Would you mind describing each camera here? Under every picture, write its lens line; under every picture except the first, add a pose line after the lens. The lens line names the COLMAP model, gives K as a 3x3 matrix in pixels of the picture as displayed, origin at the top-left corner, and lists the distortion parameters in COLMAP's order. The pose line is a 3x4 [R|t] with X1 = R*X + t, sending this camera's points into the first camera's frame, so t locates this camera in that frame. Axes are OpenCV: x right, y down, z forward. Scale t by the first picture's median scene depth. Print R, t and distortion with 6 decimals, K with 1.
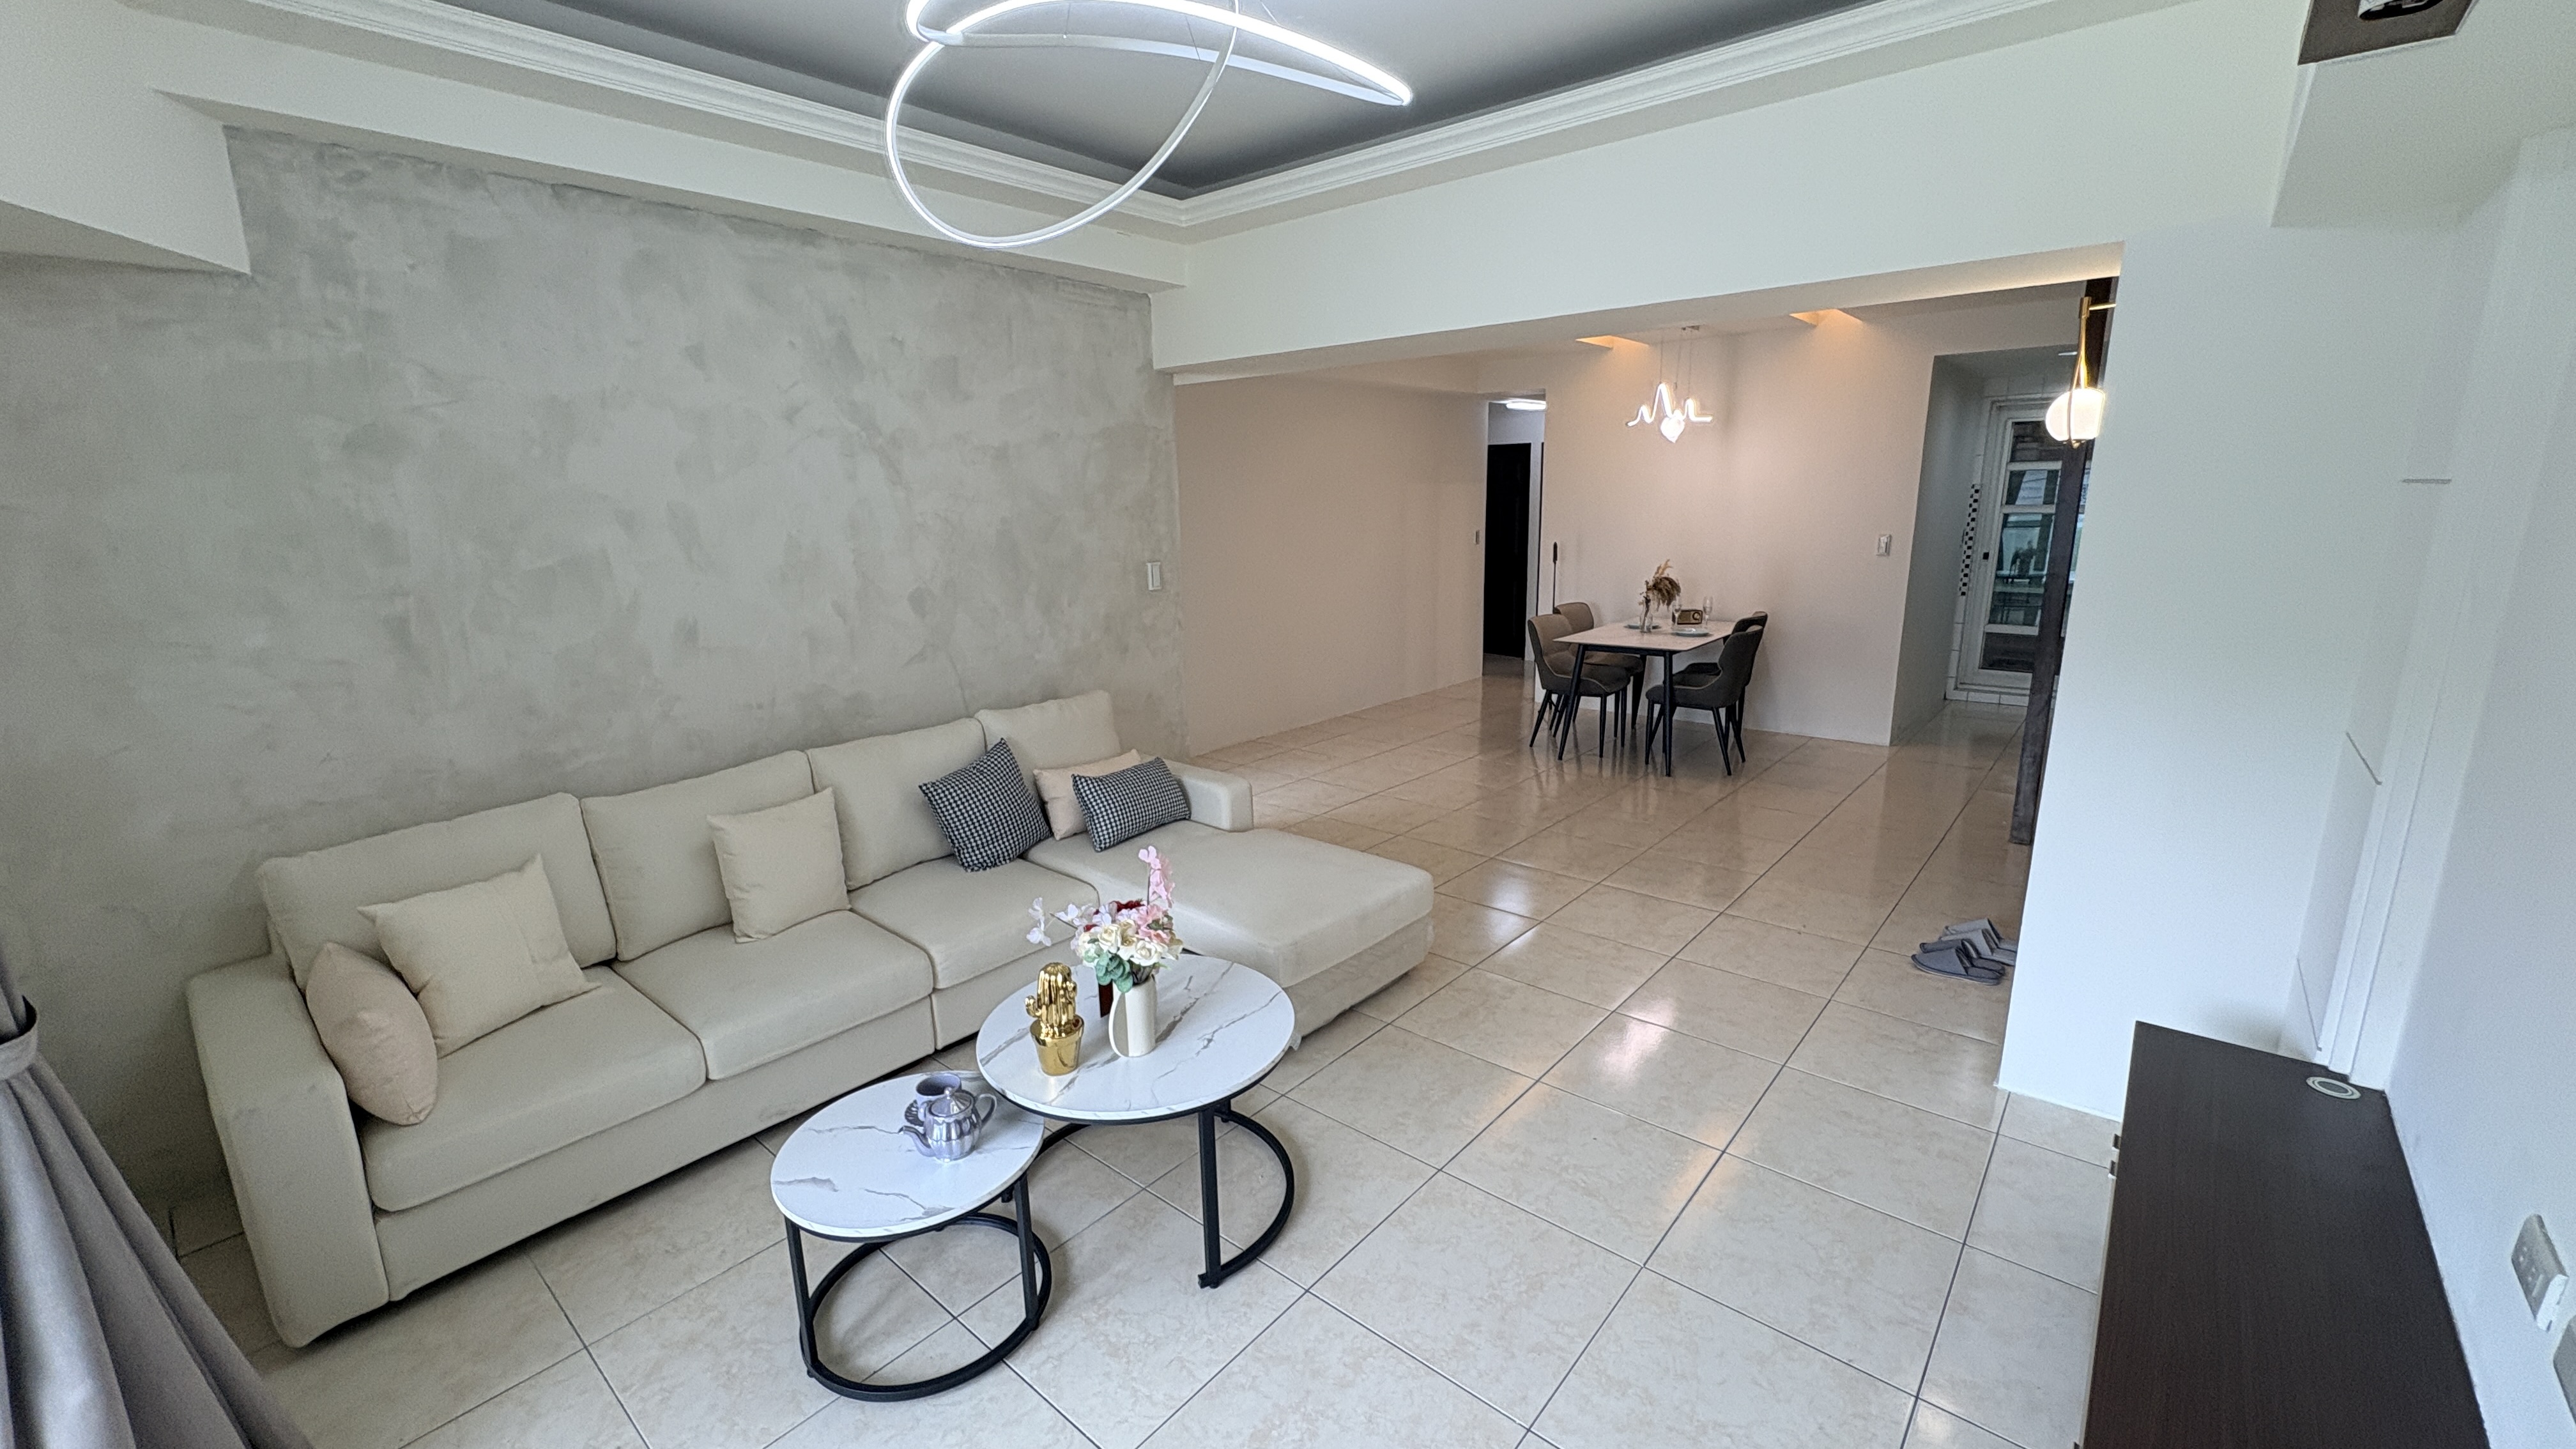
lens RADIAL K [[1030.3, 0, 1290.3], [0, 1030.3, 729.8], [0, 0, 1]] dist [0.000296, -0.000247]
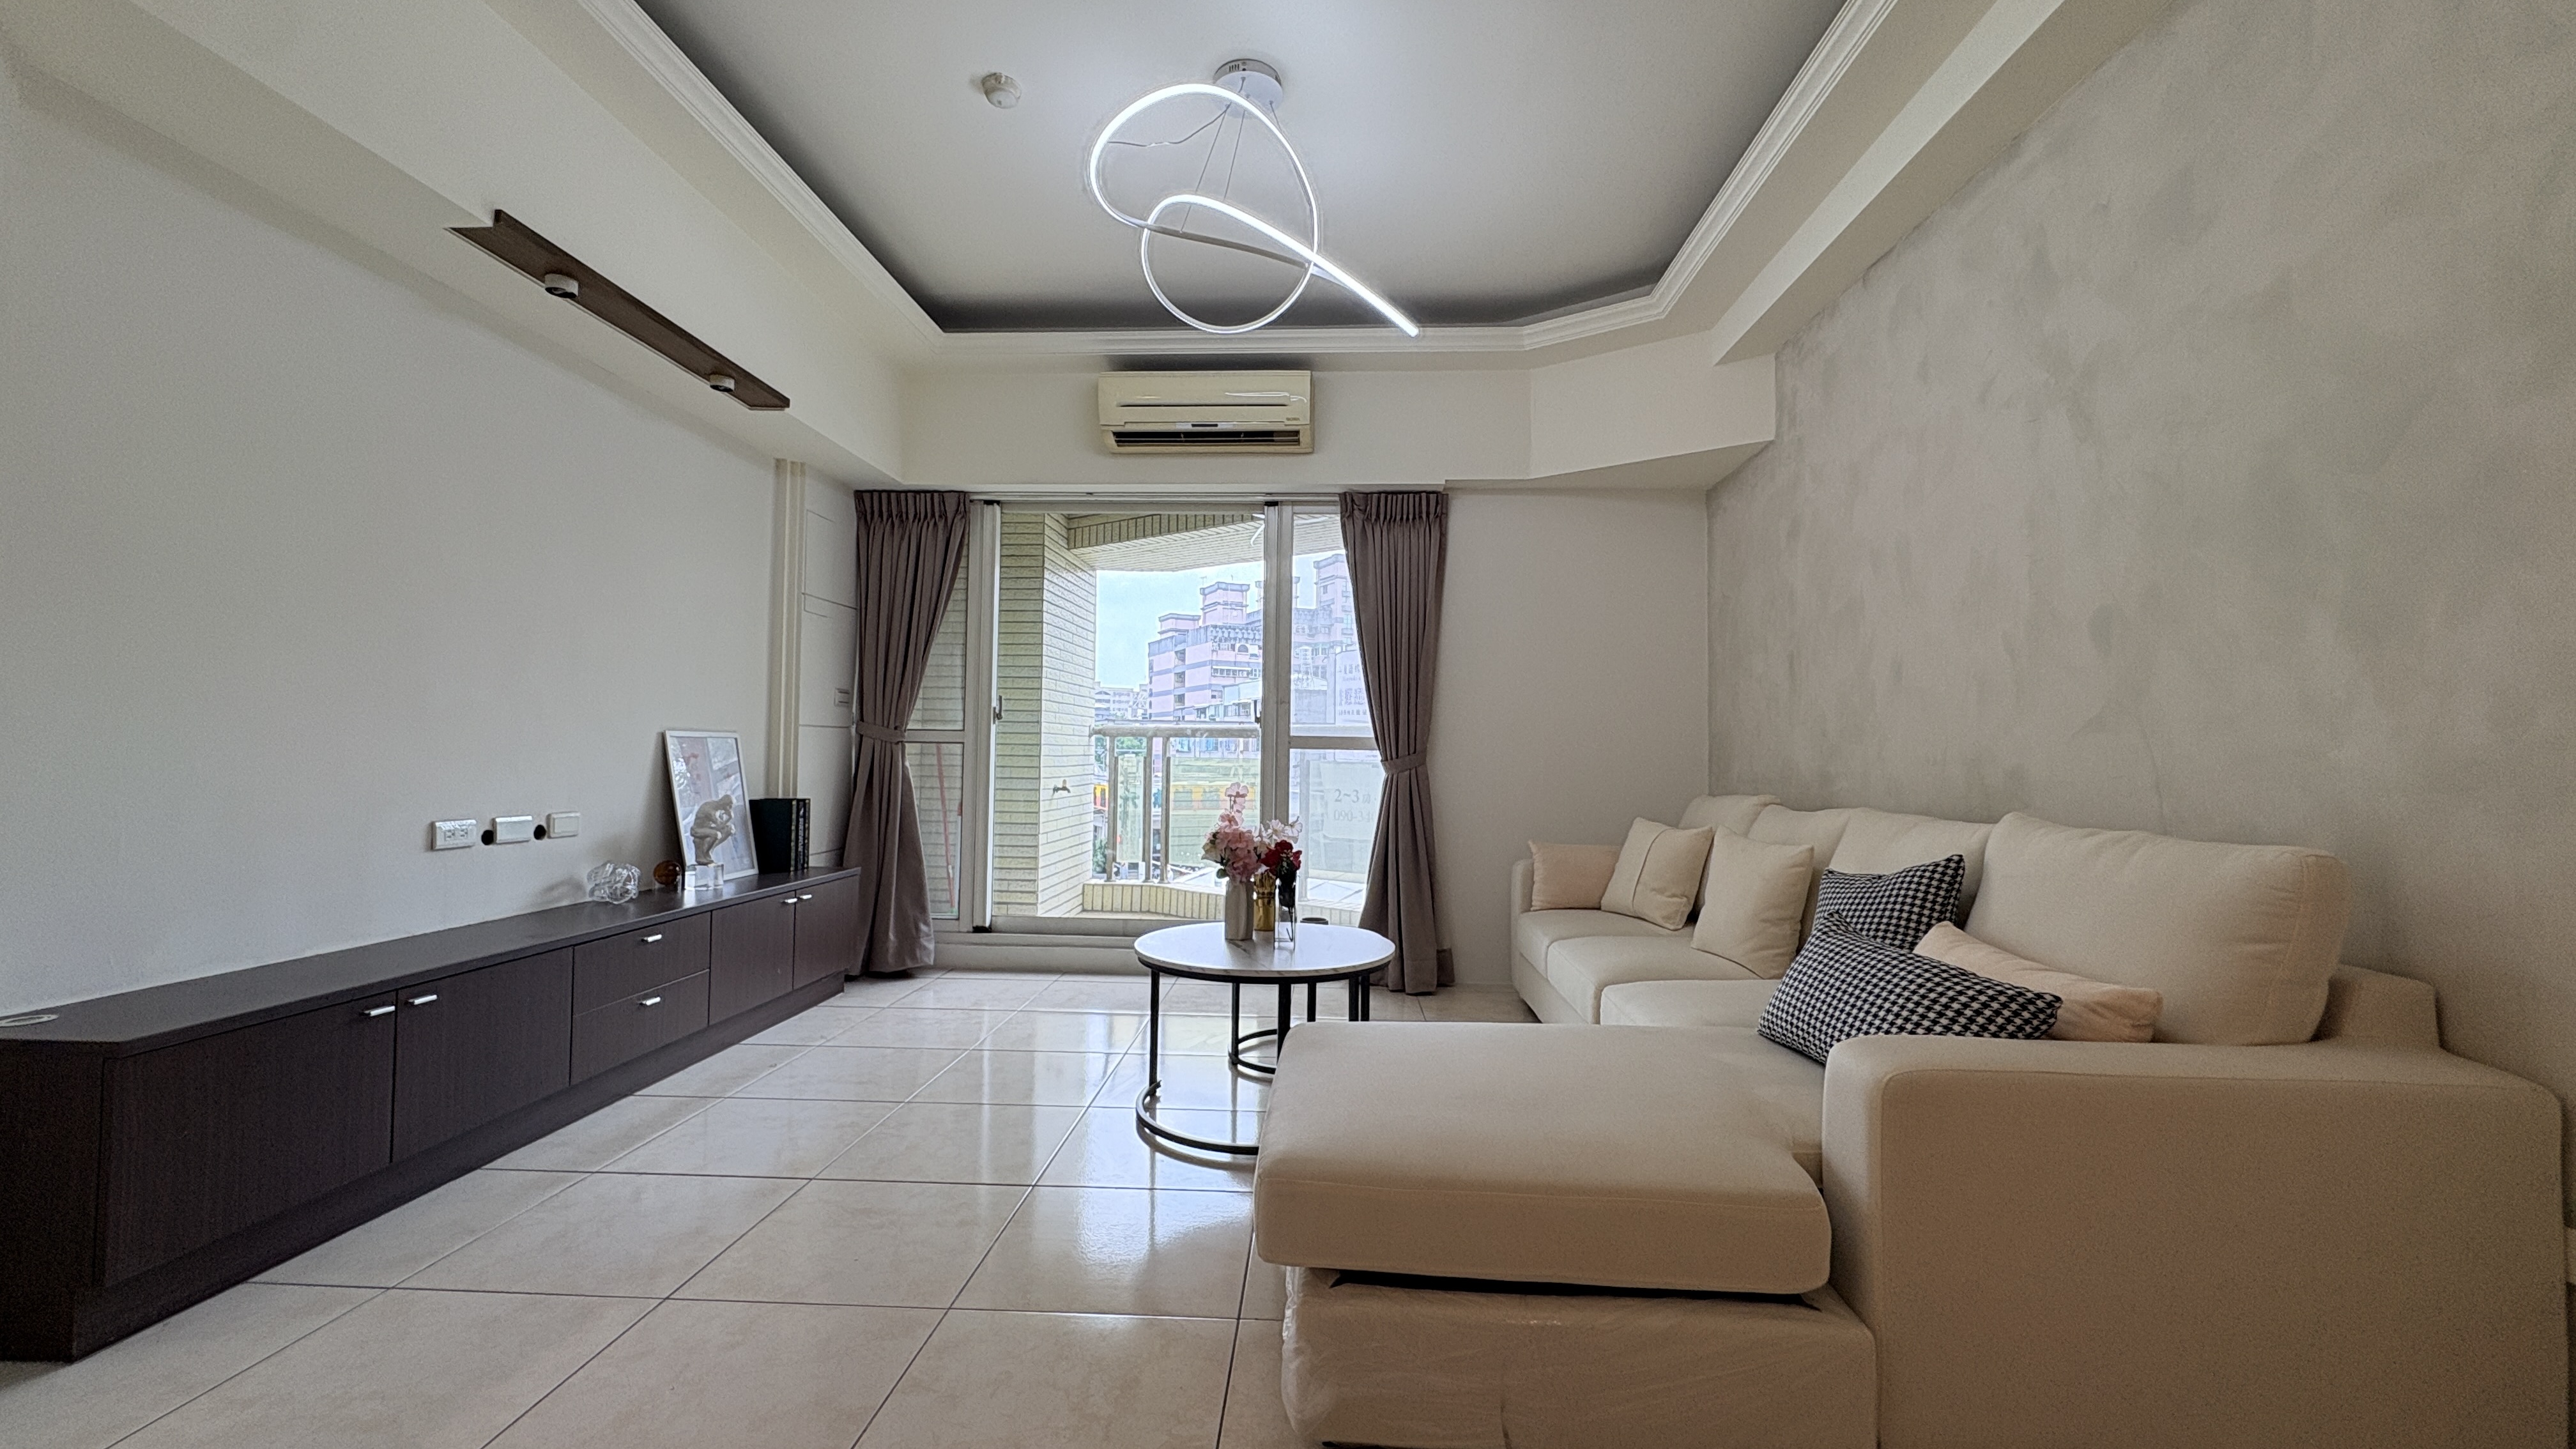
lens RADIAL K [[1030.3, 0, 1290.3], [0, 1030.3, 729.8], [0, 0, 1]] dist [0.000296, -0.000247]
pose [[-0.785858, -0.003655, -0.618396, 0.372117], [-0.133061, 0.977560, 0.163316, -0.106063], [0.603922, 0.210628, -0.768709, 1.220964]]
